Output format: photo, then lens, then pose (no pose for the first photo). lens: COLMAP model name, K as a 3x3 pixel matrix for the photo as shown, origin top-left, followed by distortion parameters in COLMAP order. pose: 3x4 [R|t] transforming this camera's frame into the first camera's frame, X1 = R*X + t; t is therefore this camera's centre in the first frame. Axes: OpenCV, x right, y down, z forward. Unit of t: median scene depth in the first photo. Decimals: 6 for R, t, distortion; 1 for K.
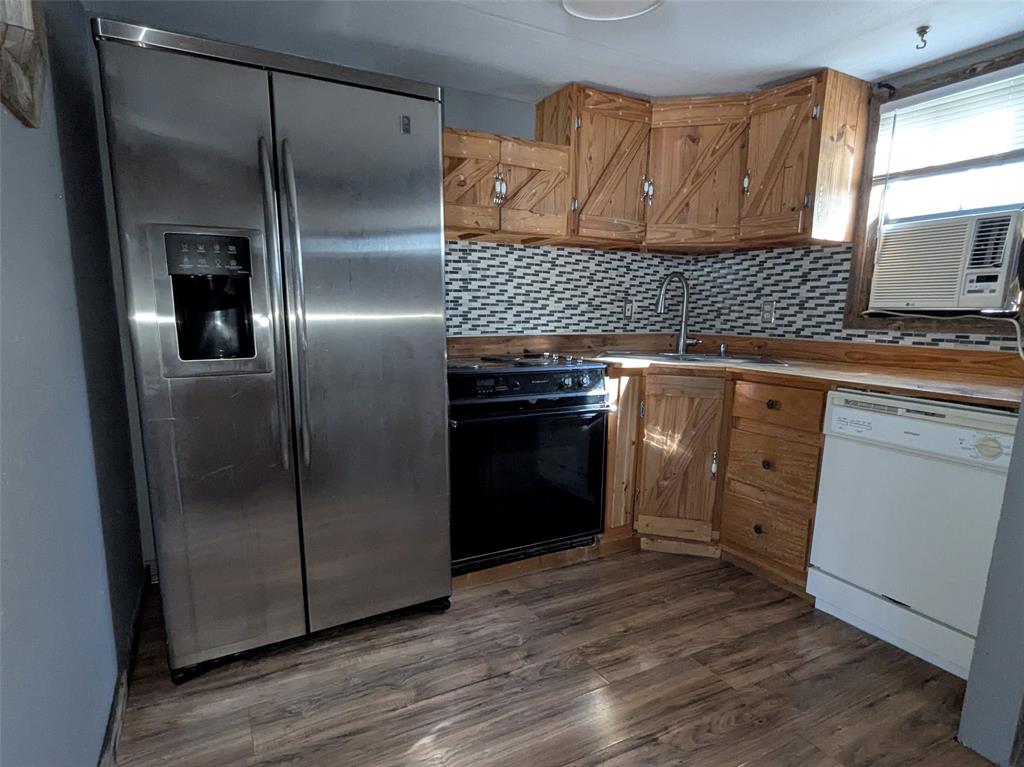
lens RADIAL K [[577.7, 0, 494.6], [0, 577.7, 414.3], [0, 0, 1]] dist [-0.004097, 0.000571]
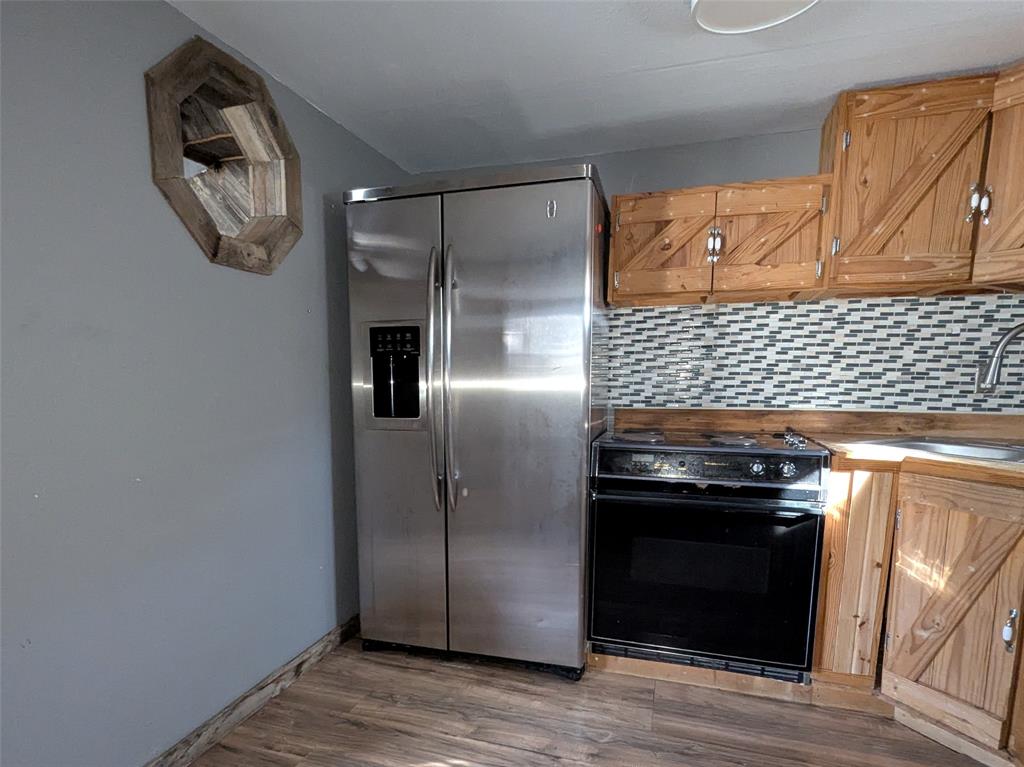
lens RADIAL K [[577.7, 0, 498.6], [0, 577.7, 459.8], [0, 0, 1]] dist [-0.004097, 0.000571]
pose [[0.686567, 0.099863, -0.720176, 0.433639], [-0.124840, 0.992004, 0.018542, -0.035546], [0.716268, 0.077176, 0.693544, 0.163334]]
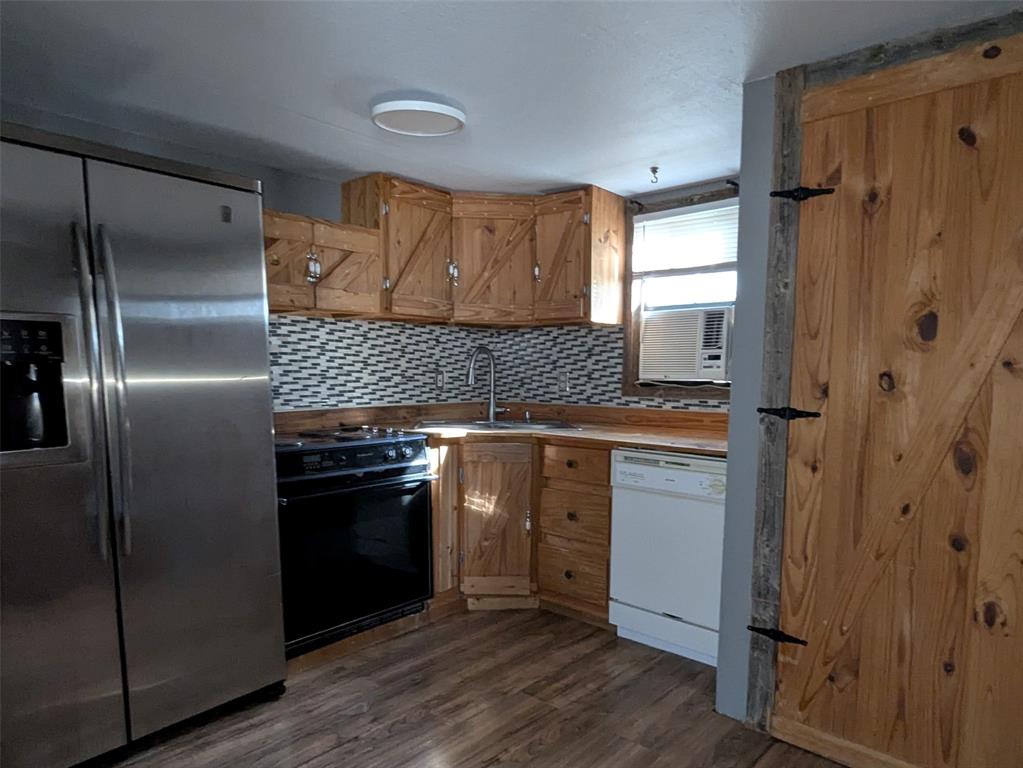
lens RADIAL K [[664.0, 0, 531.2], [0, 664.0, 434.9], [0, 0, 1]] dist [-0.005883, 0.006123]
pose [[0.928603, -0.042061, 0.368682, -0.075223], [0.070758, 0.995396, -0.064660, 0.004866], [-0.364265, 0.086131, 0.927304, -0.193215]]
